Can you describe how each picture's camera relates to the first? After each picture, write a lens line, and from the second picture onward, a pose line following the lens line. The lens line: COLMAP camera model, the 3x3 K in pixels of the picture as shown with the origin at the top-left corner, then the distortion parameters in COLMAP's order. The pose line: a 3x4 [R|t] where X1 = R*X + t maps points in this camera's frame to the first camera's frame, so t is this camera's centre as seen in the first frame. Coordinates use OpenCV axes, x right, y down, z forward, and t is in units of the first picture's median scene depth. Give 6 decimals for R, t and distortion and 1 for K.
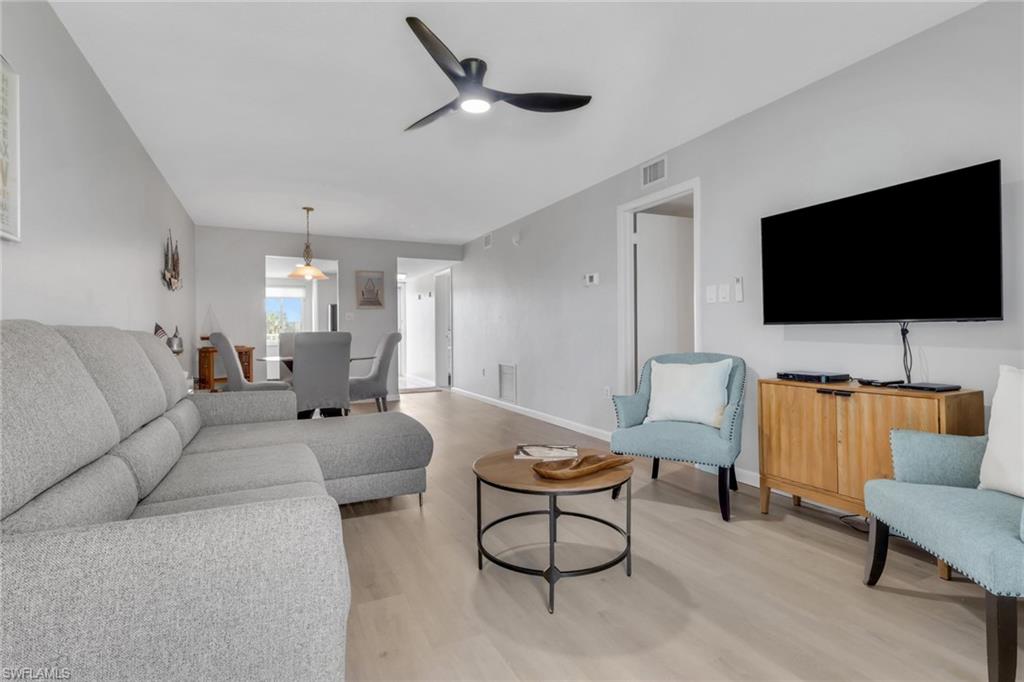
lens RADIAL K [[487.5, 0, 503.7], [0, 487.5, 332.6], [0, 0, 1]] dist [-0.004135, 0.002882]
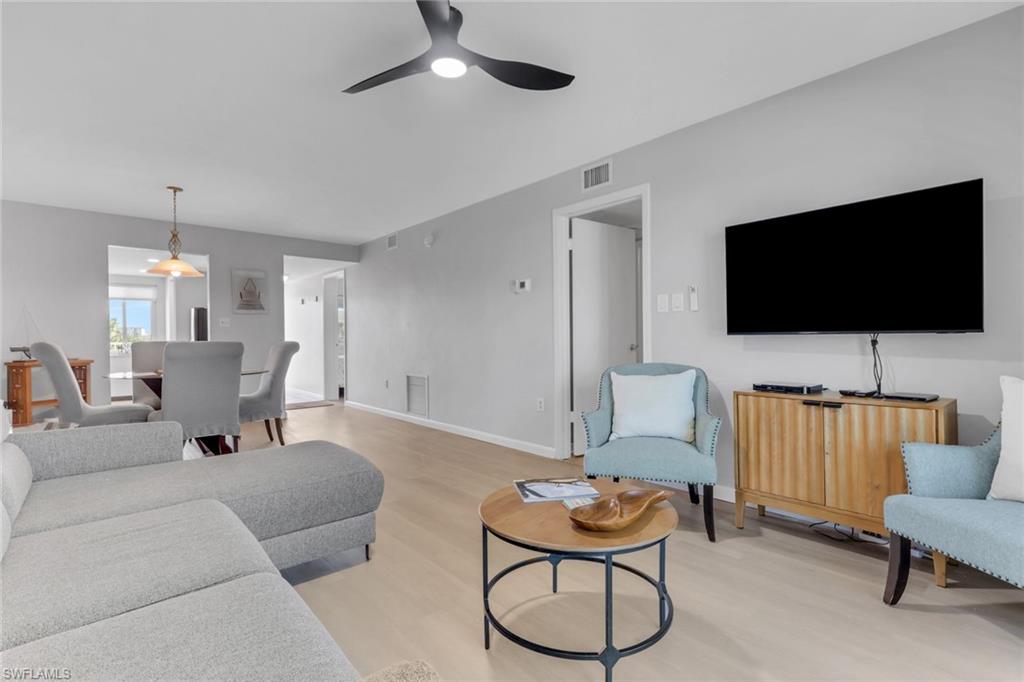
lens RADIAL K [[487.5, 0, 517.9], [0, 487.5, 341.9], [0, 0, 1]] dist [-0.004135, 0.002882]
pose [[0.966110, -0.001236, 0.258129, -0.138854], [0.000353, 0.999994, 0.003468, -0.005763], [-0.258132, -0.003259, 0.966104, 0.162644]]
